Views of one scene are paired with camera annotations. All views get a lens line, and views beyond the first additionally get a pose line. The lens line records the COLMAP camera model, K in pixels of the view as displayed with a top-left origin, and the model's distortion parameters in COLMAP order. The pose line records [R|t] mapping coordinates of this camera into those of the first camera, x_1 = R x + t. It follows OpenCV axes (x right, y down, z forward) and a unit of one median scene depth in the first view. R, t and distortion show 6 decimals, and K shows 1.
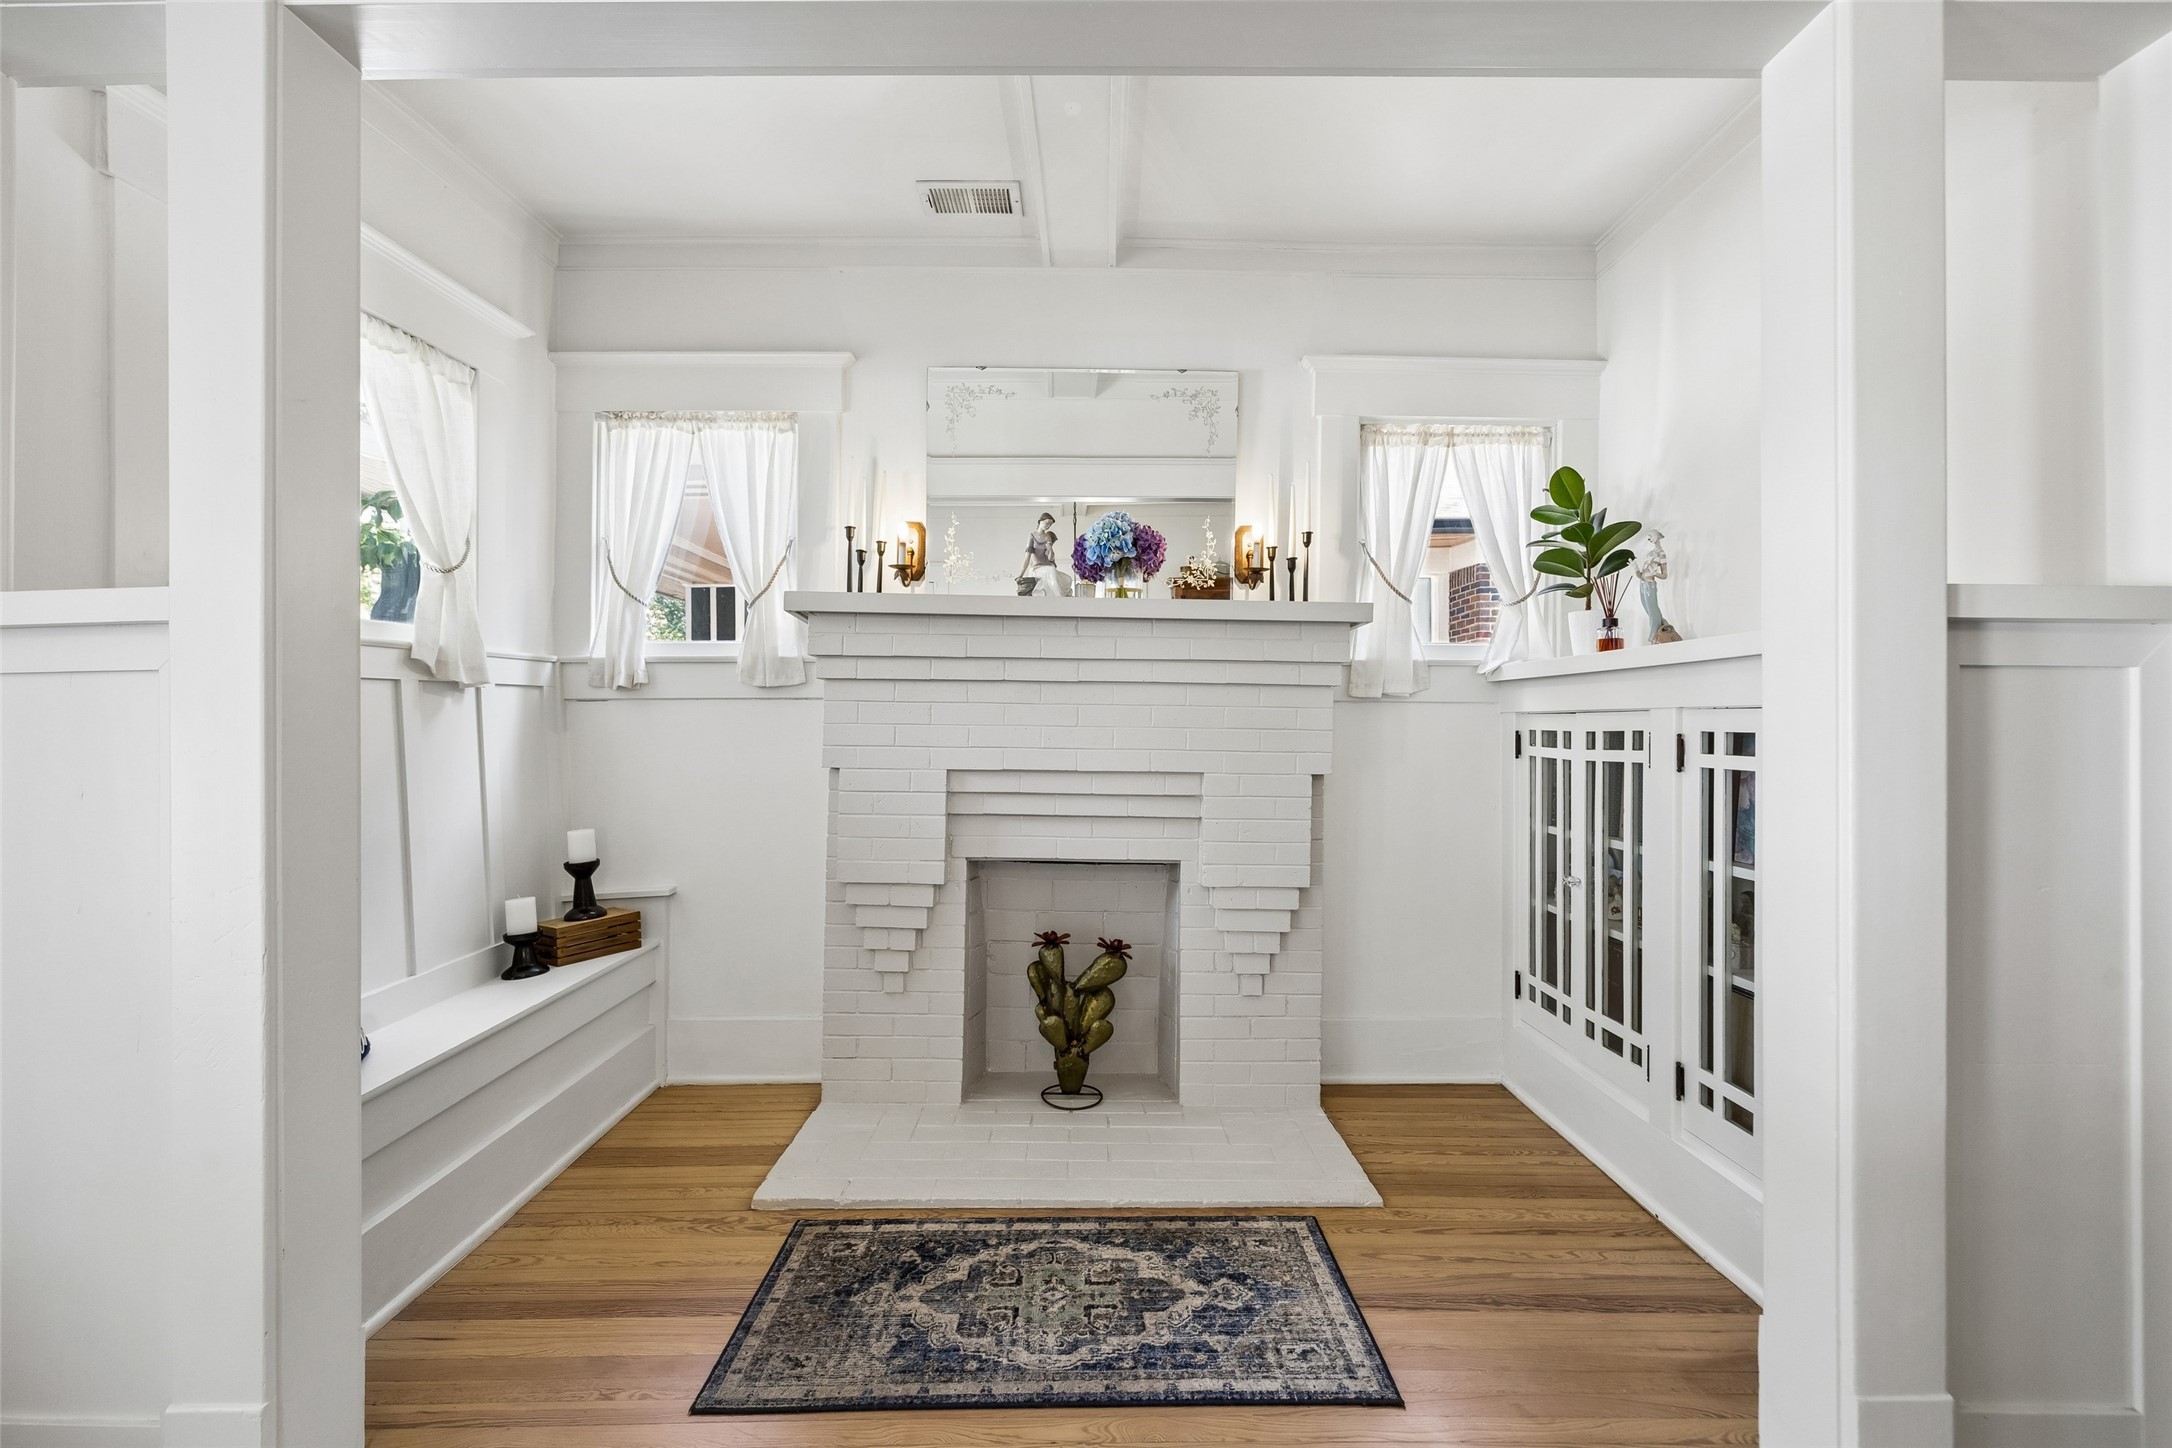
lens RADIAL K [[951.6, 0, 1095.8], [0, 951.6, 719.9], [0, 0, 1]] dist [-0.008787, 0.000173]
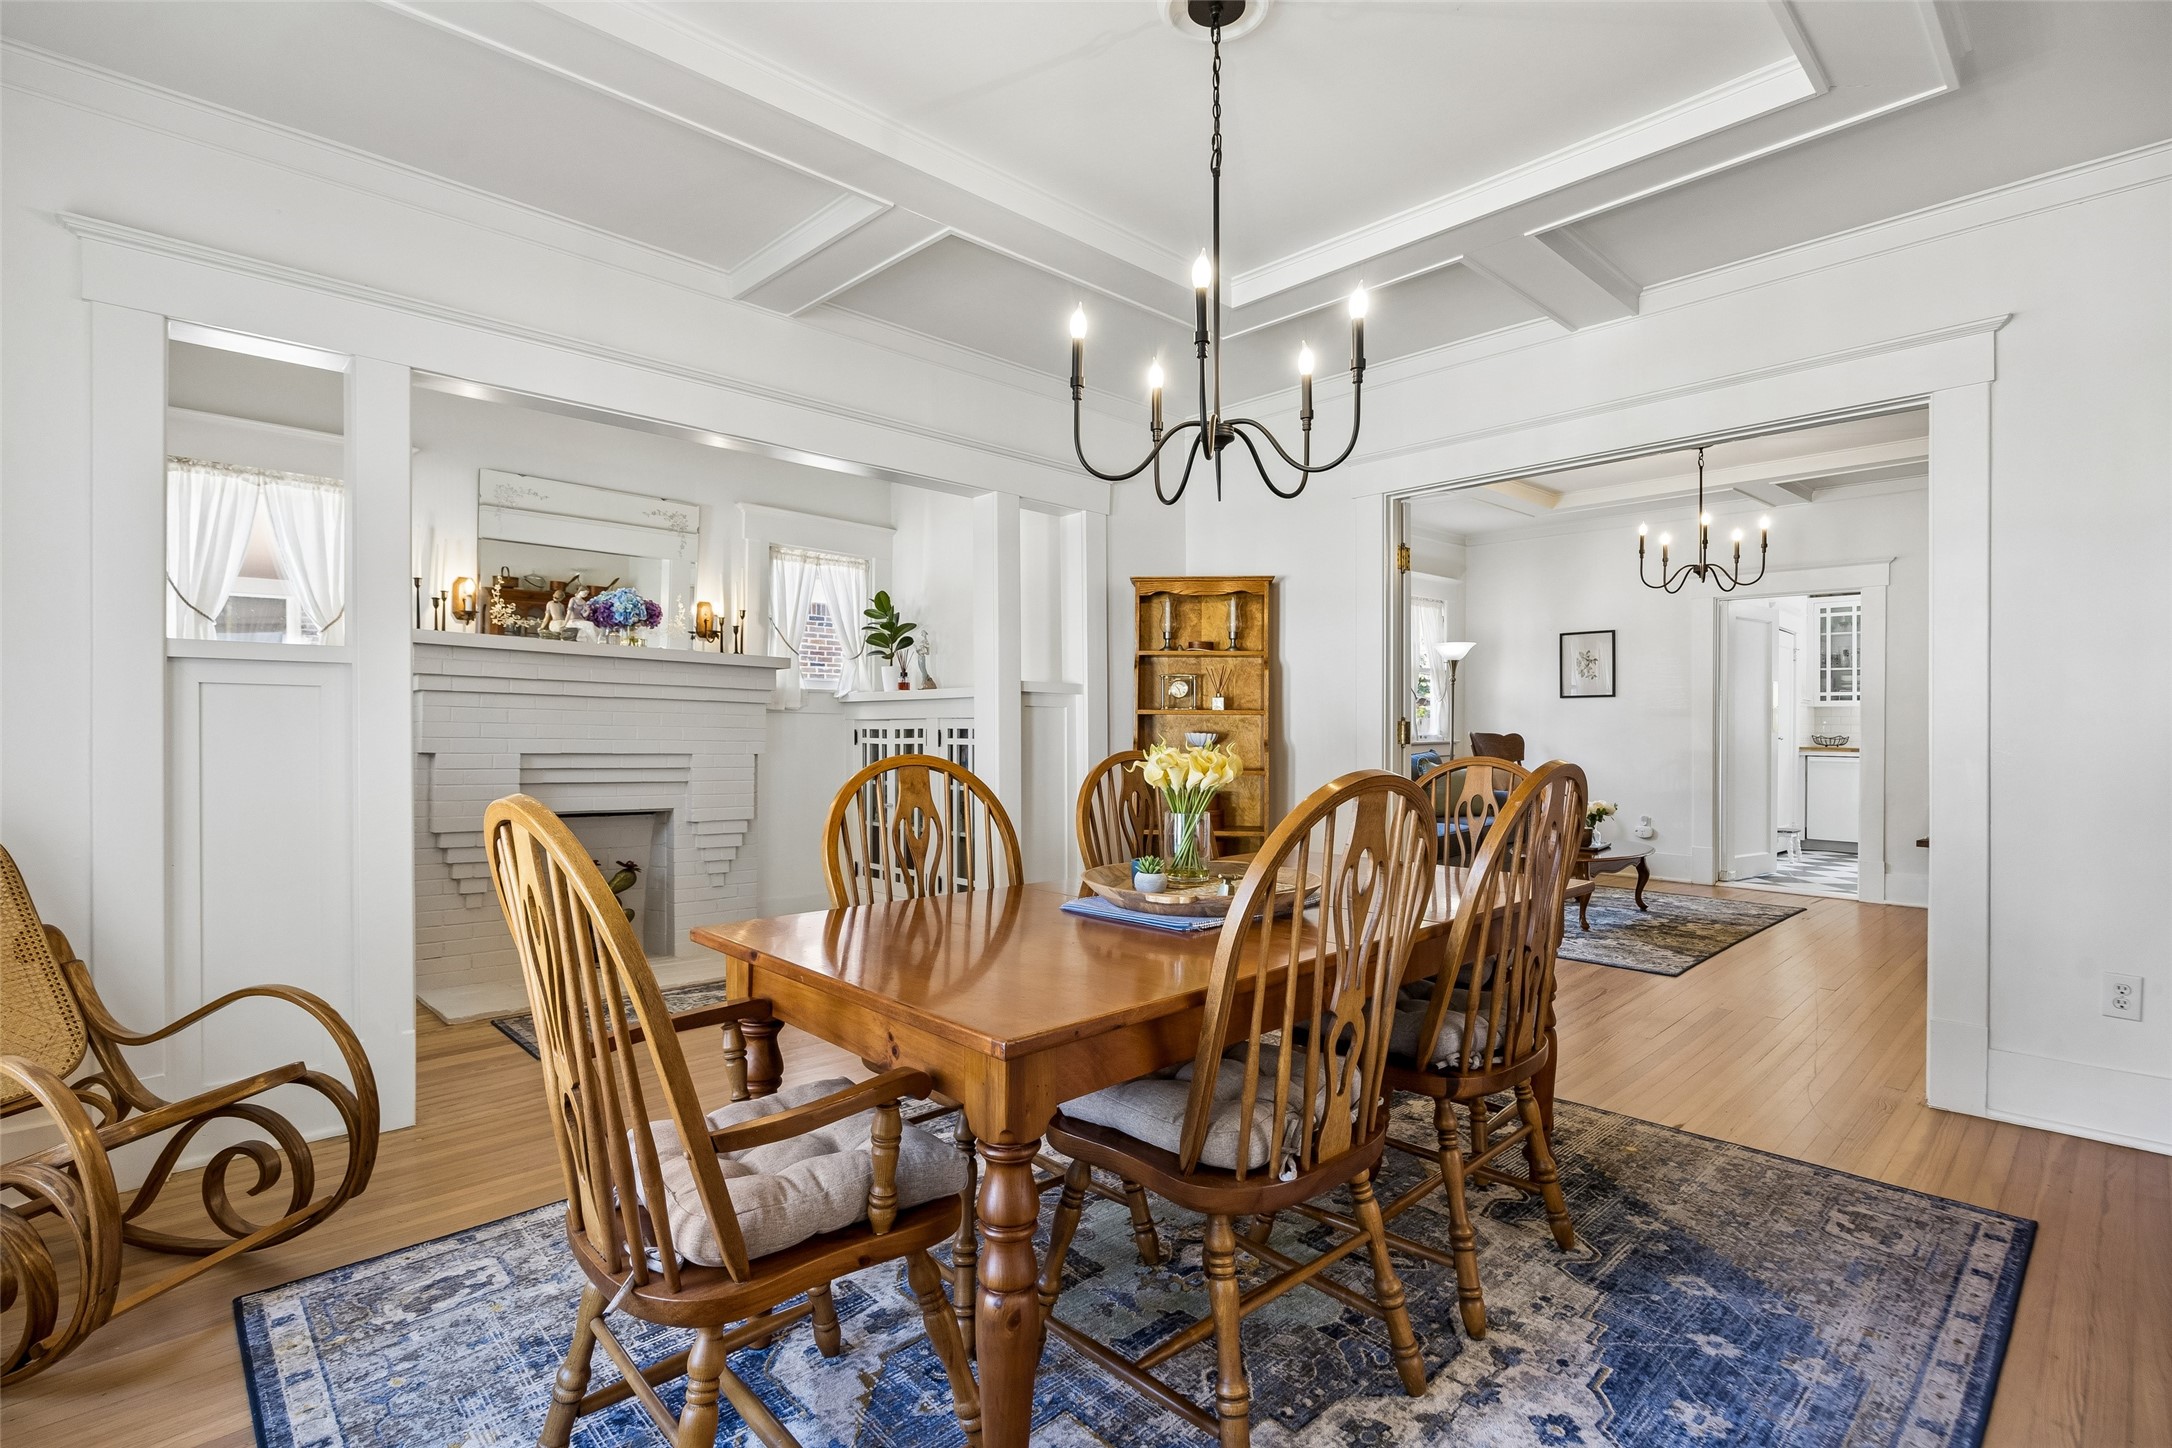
lens RADIAL K [[1019.1, 0, 1089.2], [0, 1019.1, 731.1], [0, 0, 1]] dist [-0.002229, 0.000166]
pose [[0.727664, 0.003132, 0.685927, -0.602099], [-0.004371, 0.999990, 0.000071, 0.012795], [-0.685920, -0.003050, 0.727671, -0.770210]]
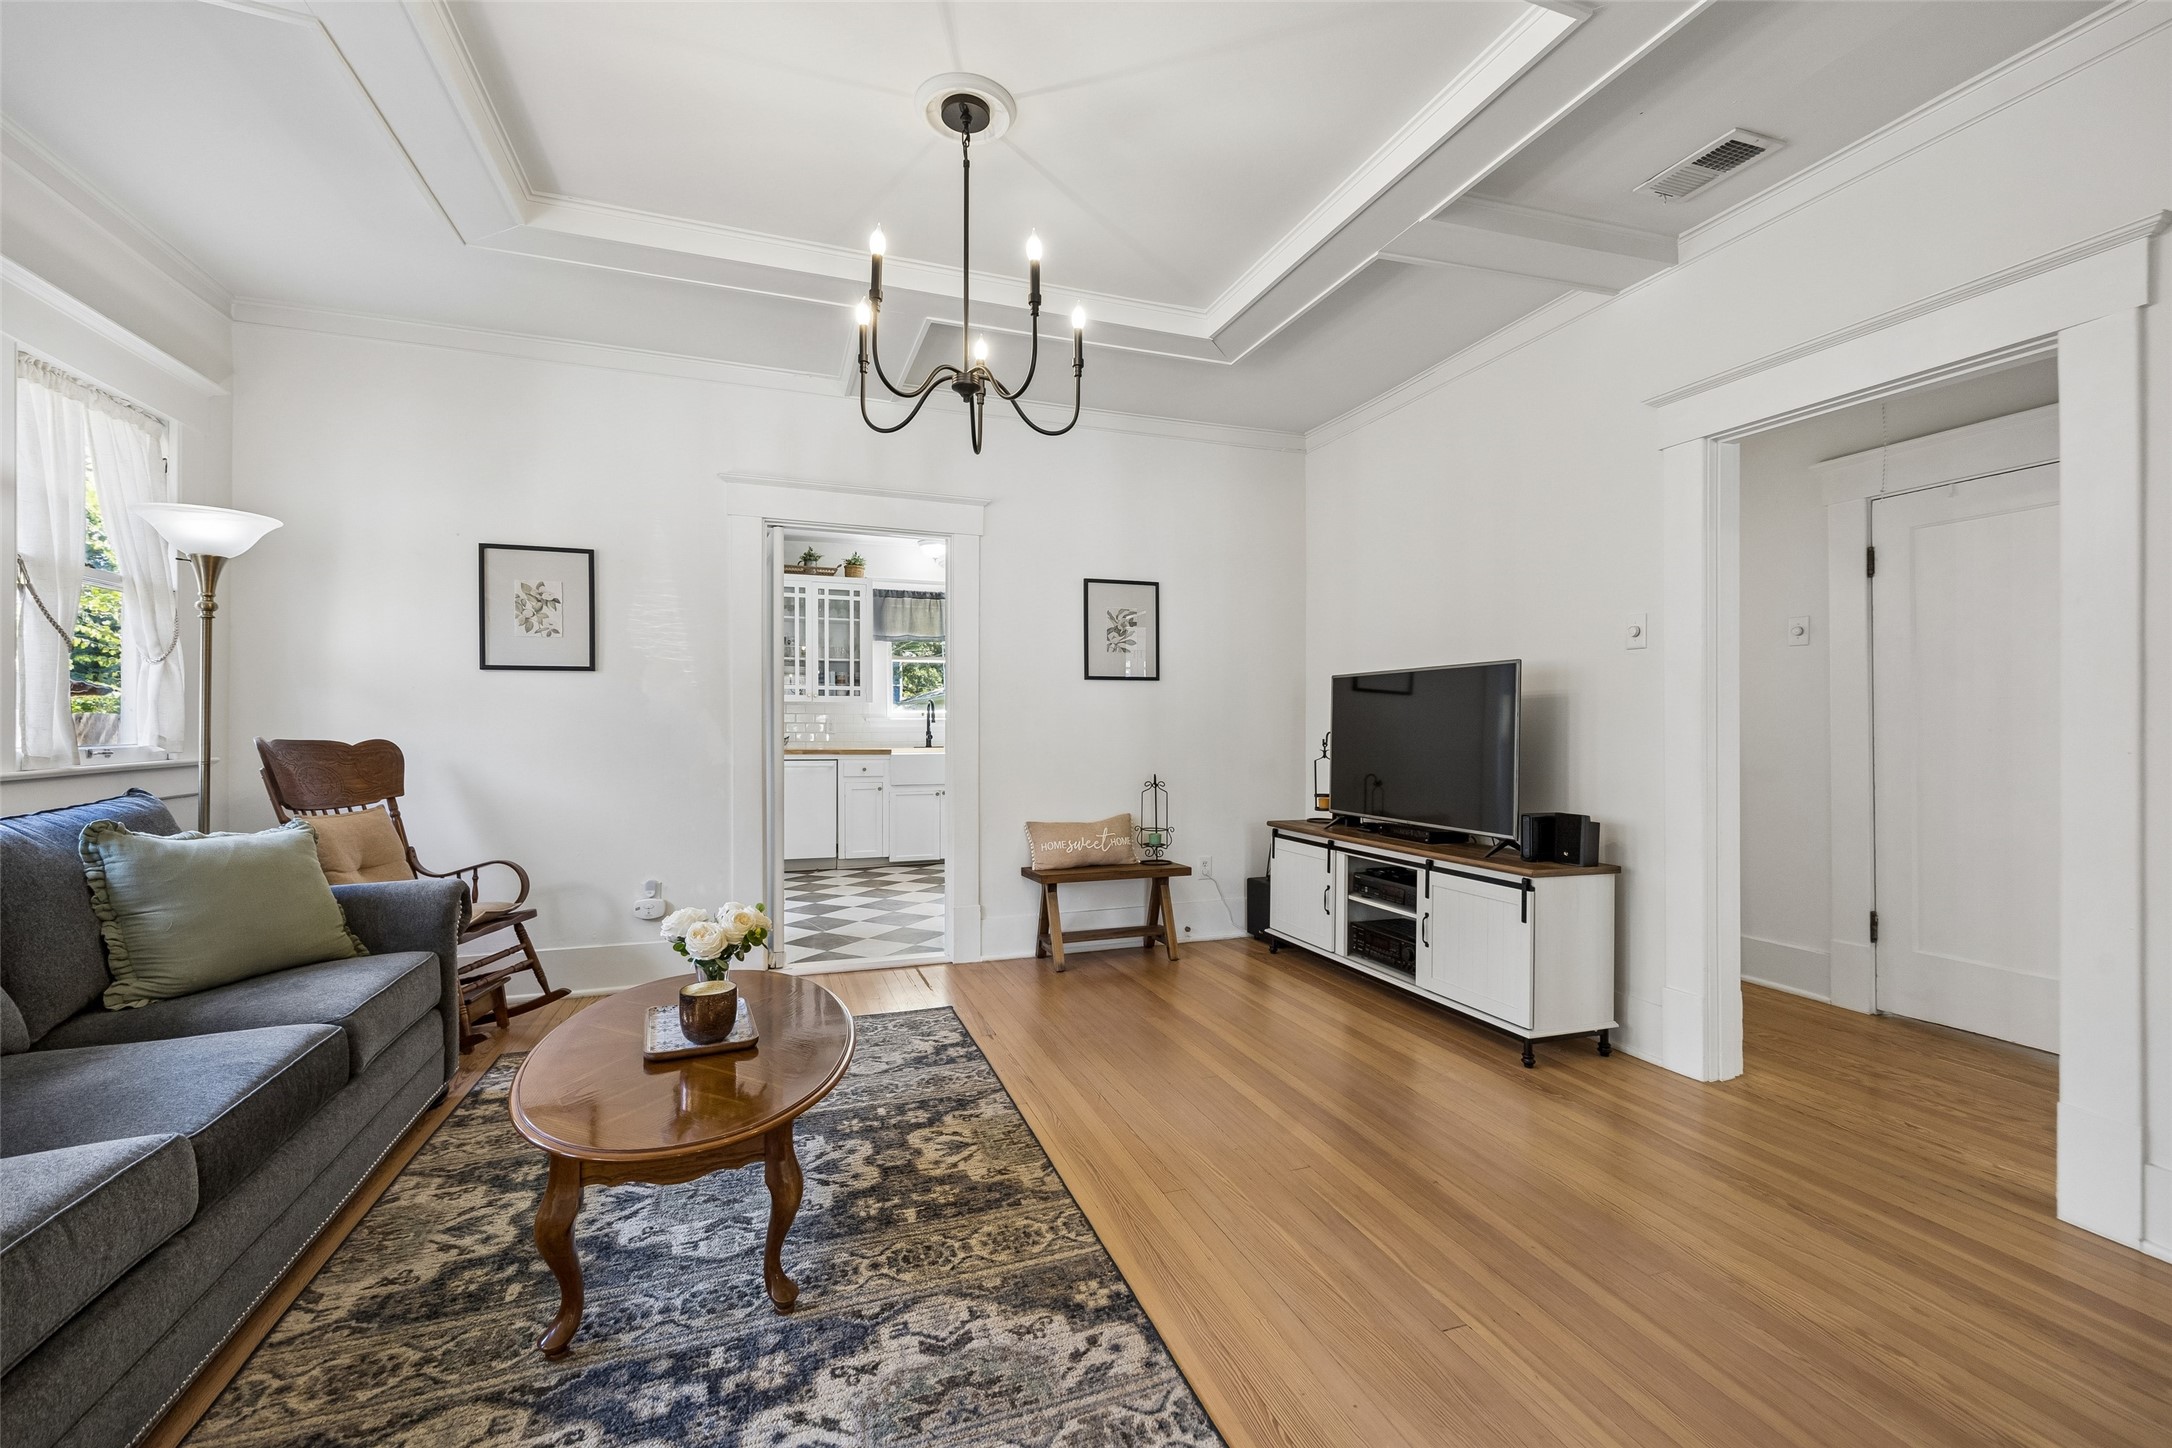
lens RADIAL K [[903.4, 0, 1097.0], [0, 903.4, 722.2], [0, 0, 1]] dist [0.003256, 0.000303]
pose [[-0.339969, 0.009077, 0.940393, 0.785089], [0.003260, 0.999959, -0.008473, 0.005643], [-0.940431, 0.000185, -0.339985, 0.005205]]
